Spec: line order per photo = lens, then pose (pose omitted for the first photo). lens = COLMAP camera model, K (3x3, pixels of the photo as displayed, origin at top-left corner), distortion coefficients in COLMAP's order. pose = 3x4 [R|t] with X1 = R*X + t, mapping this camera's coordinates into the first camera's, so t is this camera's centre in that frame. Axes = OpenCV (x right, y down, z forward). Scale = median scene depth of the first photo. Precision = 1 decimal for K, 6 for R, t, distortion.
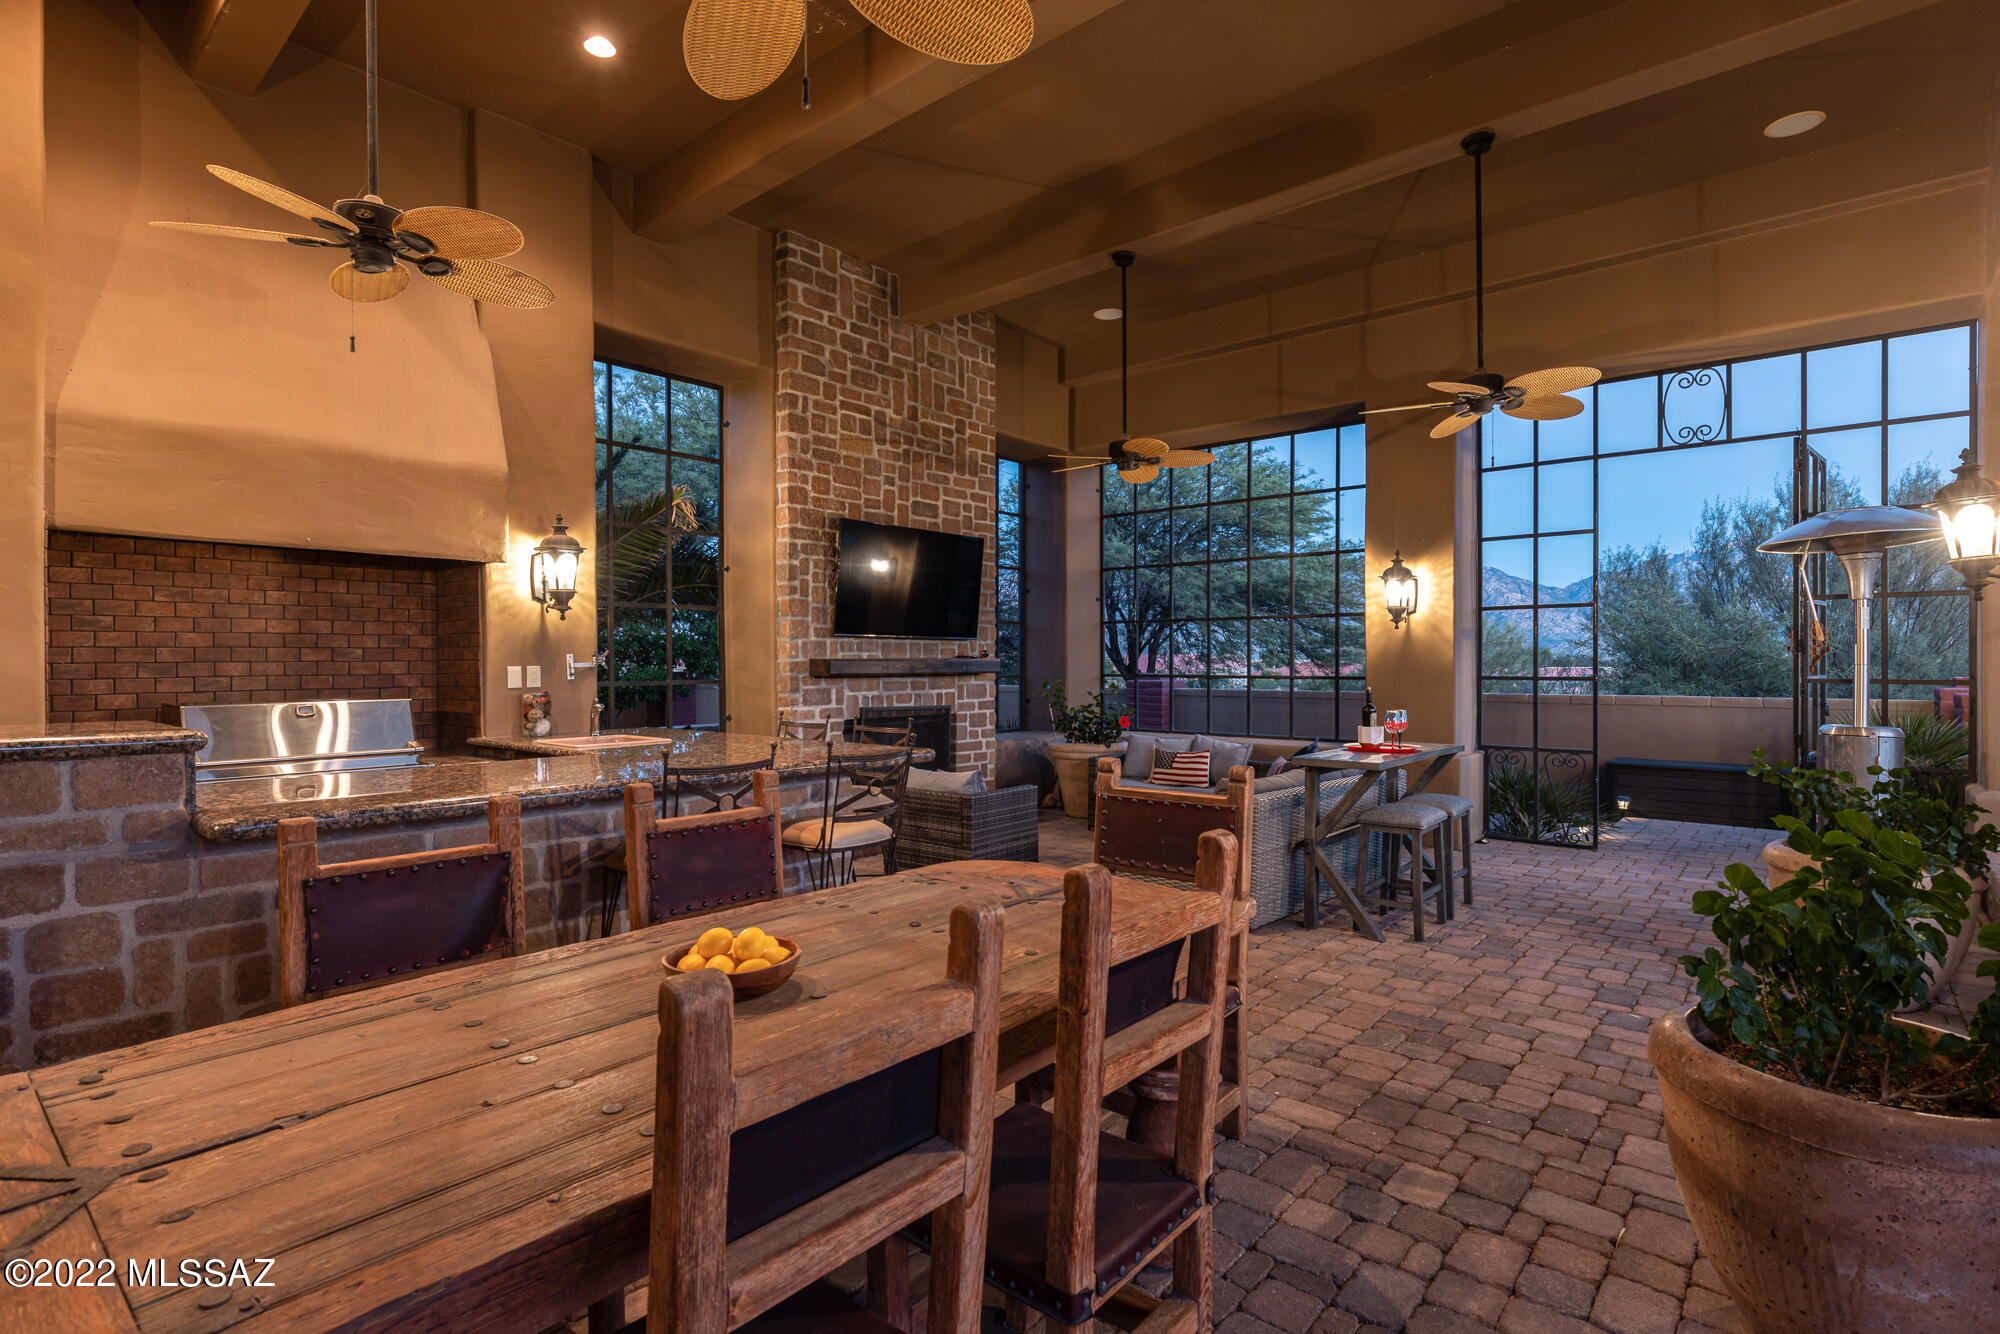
lens RADIAL K [[970.7, 0, 1004.0], [0, 970.7, 665.3], [0, 0, 1]] dist [-0.003157, -0.000624]
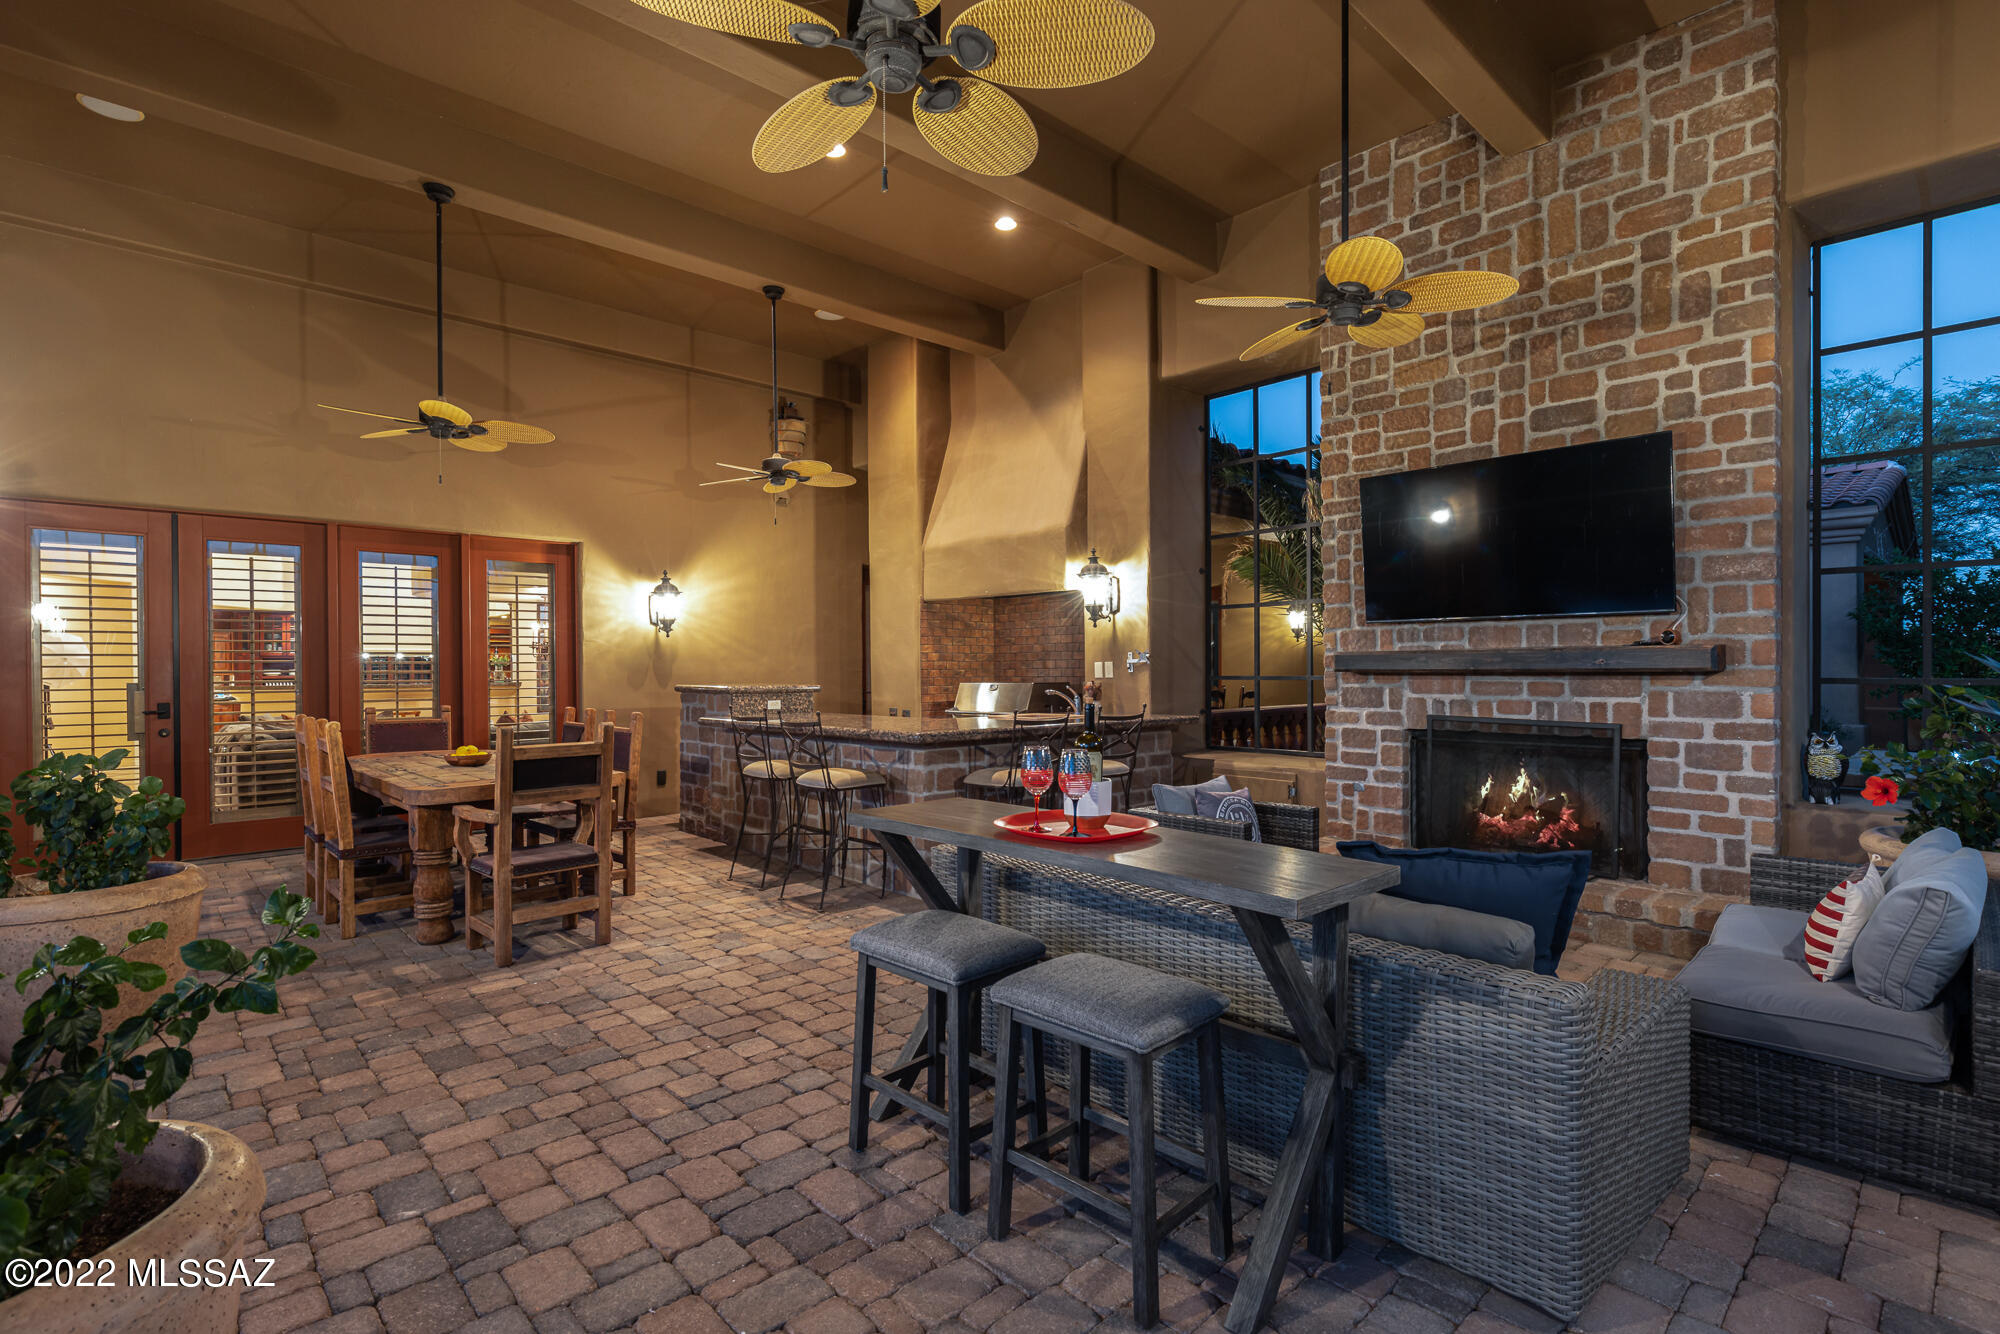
lens RADIAL K [[956.4, 0, 1005.8], [0, 956.4, 669.6], [0, 0, 1]] dist [0.001386, 0.000508]
pose [[-0.116292, 0.003911, -0.993207, 0.618203], [0.002282, 0.999991, 0.003671, 0.004541], [0.993212, -0.001840, -0.116300, 0.737043]]
